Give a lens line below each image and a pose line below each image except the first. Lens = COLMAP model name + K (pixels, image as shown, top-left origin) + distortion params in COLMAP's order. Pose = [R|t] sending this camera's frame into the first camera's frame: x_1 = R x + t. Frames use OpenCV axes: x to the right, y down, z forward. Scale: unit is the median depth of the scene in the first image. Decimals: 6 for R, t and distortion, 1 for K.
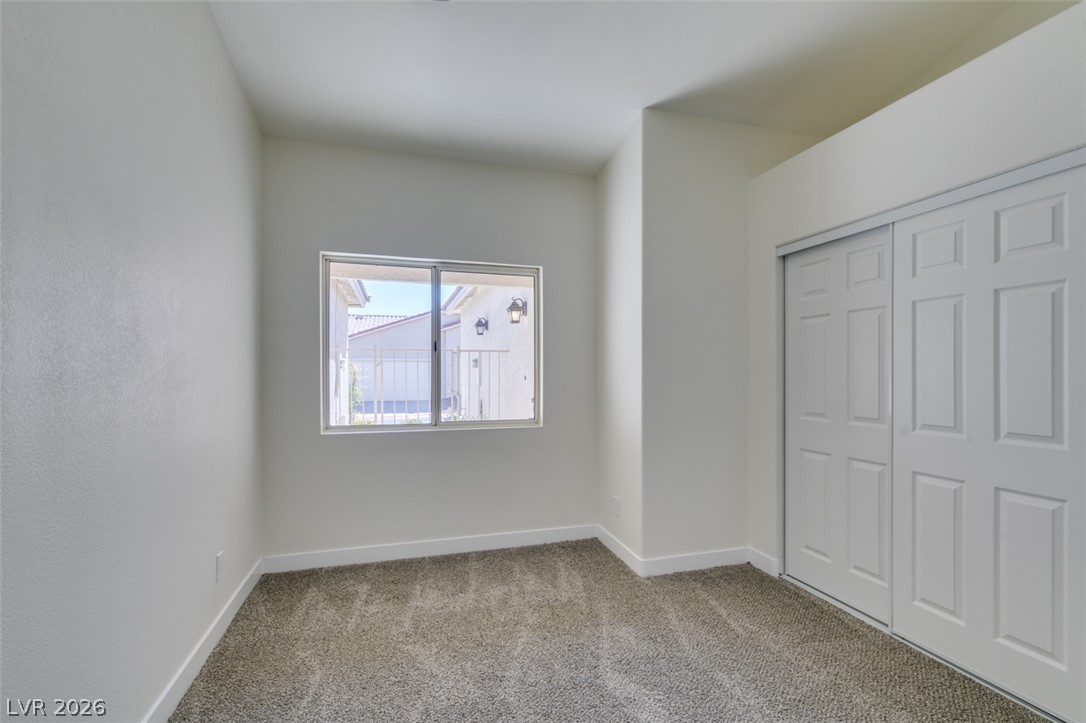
lens RADIAL K [[485.5, 0, 543.3], [0, 485.5, 374.8], [0, 0, 1]] dist [-0.002052, -0.000705]
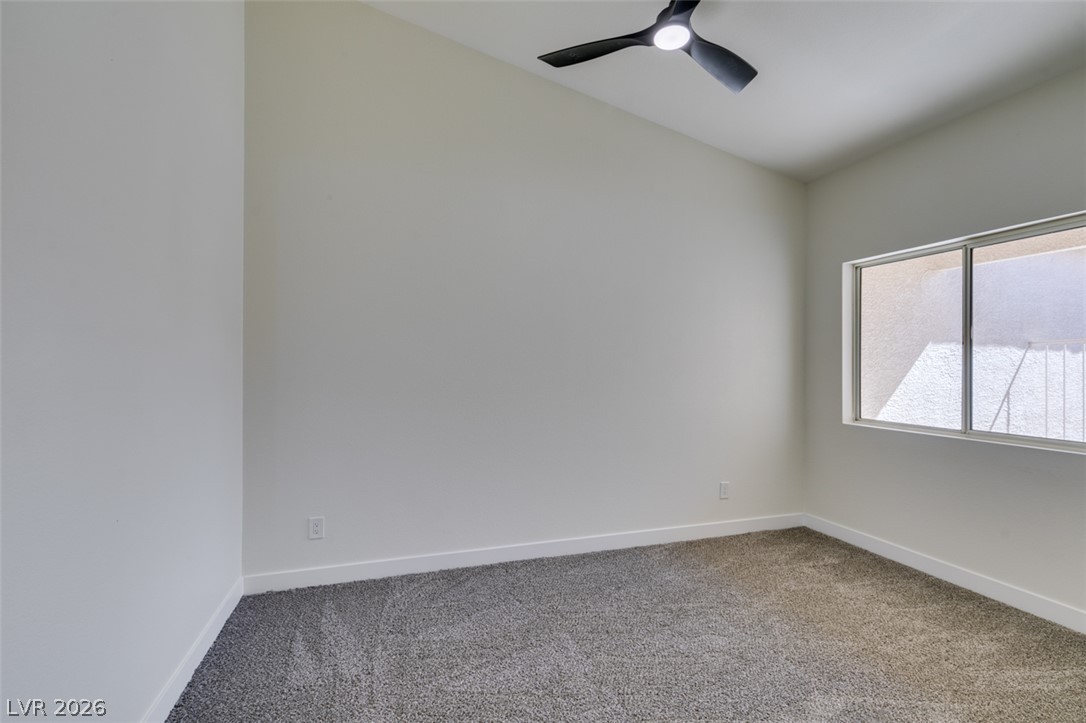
lens RADIAL K [[485.5, 0, 543.3], [0, 485.5, 374.8], [0, 0, 1]] dist [-0.002052, -0.000705]
pose [[0.003884, 0.012839, -0.999910, 0.694765], [-0.009089, 0.999877, 0.012803, -0.000989], [0.999951, 0.009038, 0.004000, 0.297675]]
